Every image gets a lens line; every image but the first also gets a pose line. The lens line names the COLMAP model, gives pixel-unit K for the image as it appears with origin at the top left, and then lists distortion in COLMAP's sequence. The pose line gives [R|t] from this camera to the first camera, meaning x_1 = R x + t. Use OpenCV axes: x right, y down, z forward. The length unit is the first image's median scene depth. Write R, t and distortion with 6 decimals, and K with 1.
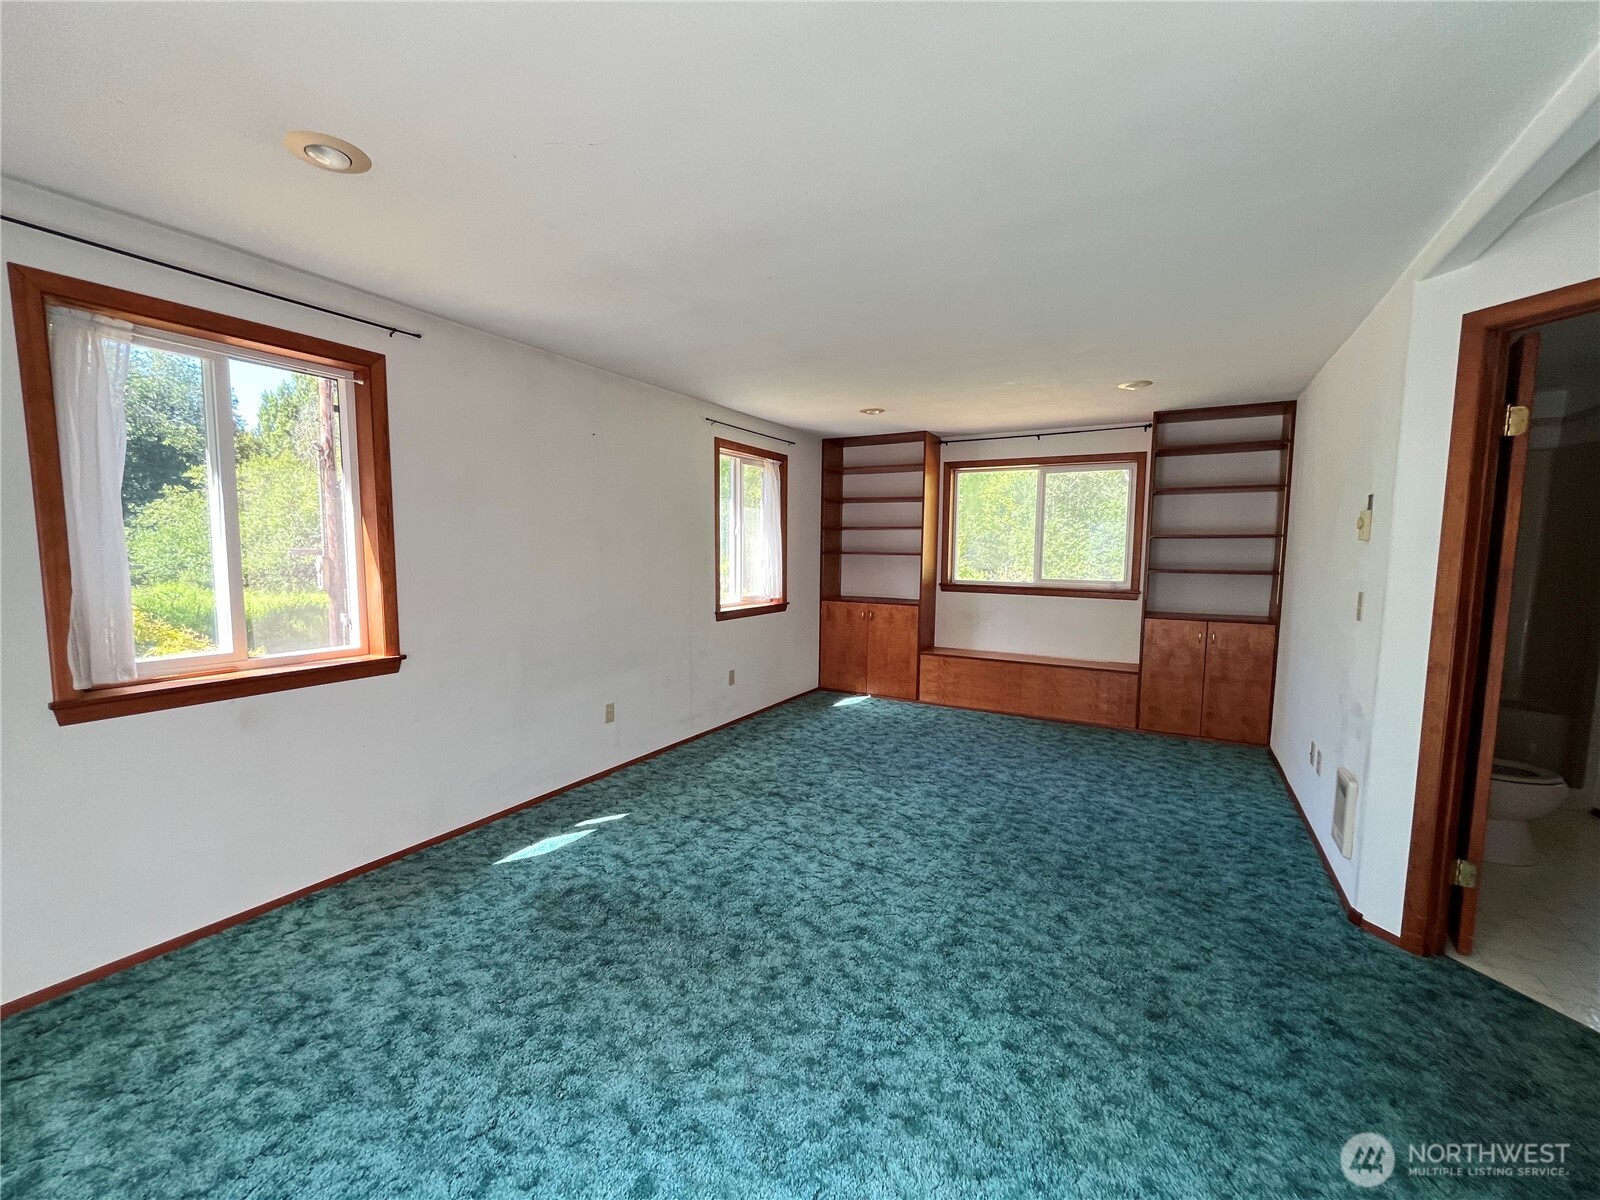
lens RADIAL K [[647.2, 0, 797.5], [0, 647.2, 606.4], [0, 0, 1]] dist [-0.000937, -0.000343]
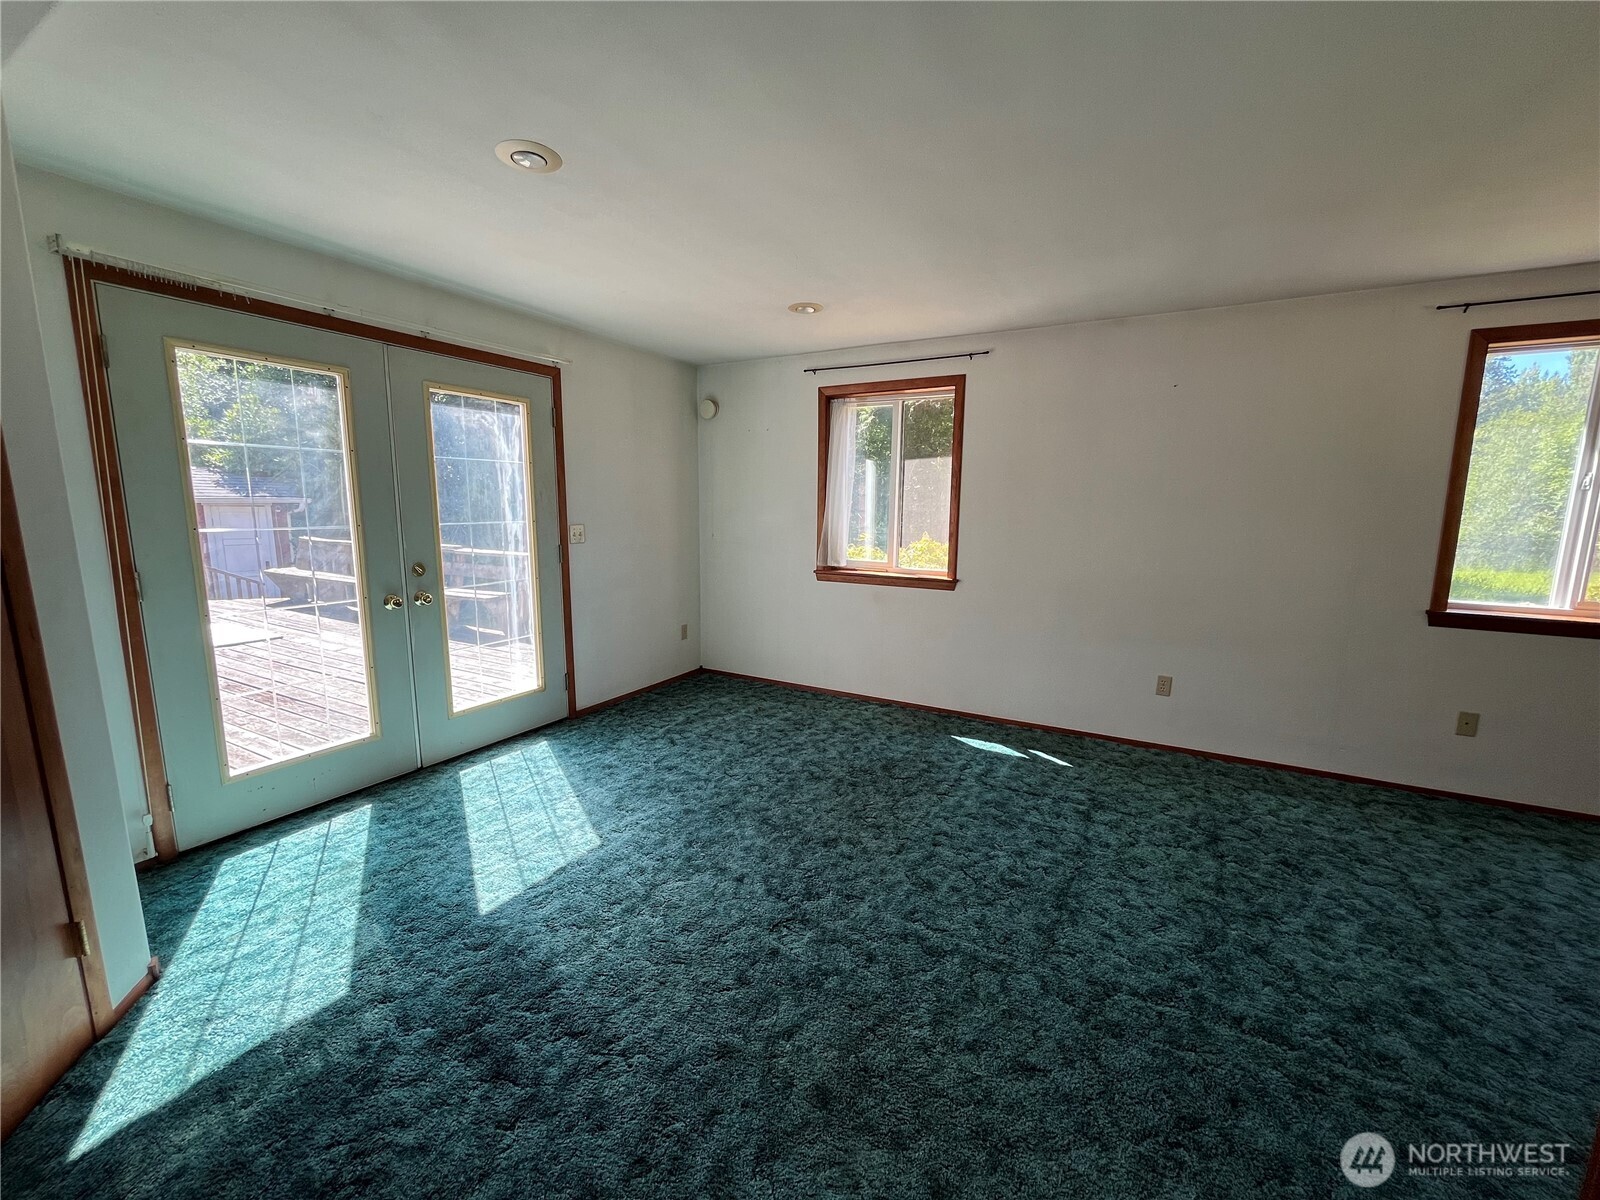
lens RADIAL K [[647.2, 0, 796.1], [0, 647.2, 600.2], [0, 0, 1]] dist [-0.000937, -0.000343]
pose [[0.003814, 0.138684, -0.990329, 0.852290], [-0.101804, 0.985245, 0.137580, -0.043626], [0.994797, 0.100295, 0.017876, 0.611332]]
